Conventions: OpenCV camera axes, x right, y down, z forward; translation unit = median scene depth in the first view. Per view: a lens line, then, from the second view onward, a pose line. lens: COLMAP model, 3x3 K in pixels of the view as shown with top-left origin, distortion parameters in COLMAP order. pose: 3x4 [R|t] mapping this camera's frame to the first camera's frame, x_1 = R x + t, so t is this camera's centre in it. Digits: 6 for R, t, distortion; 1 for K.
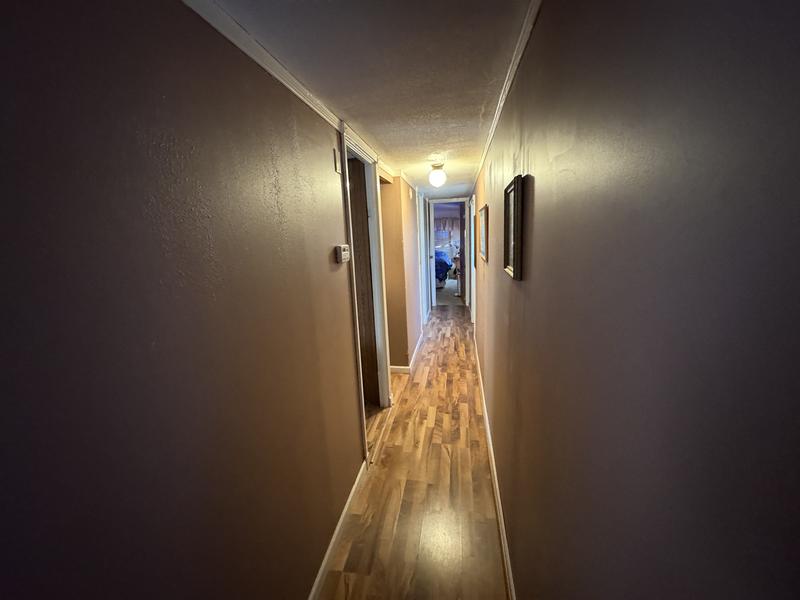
lens RADIAL K [[322.1, 0, 400.2], [0, 322.1, 298.4], [0, 0, 1]] dist [0.000110, 0.000025]
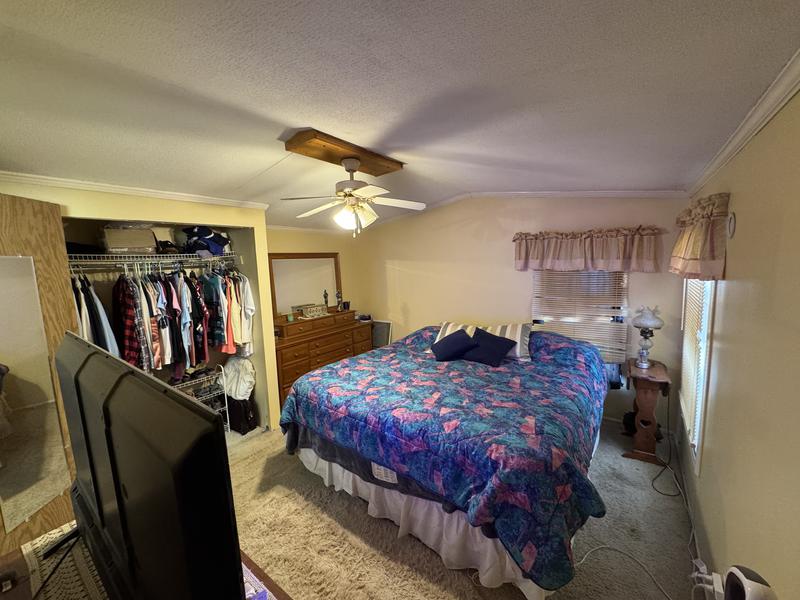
lens RADIAL K [[322.1, 0, 399.7], [0, 322.1, 300.8], [0, 0, 1]] dist [0.000110, 0.000025]
pose [[0.896370, 0.070465, -0.437671, 0.115466], [-0.092704, 0.995253, -0.029626, -0.162613], [0.433506, 0.067130, 0.898647, 0.717714]]
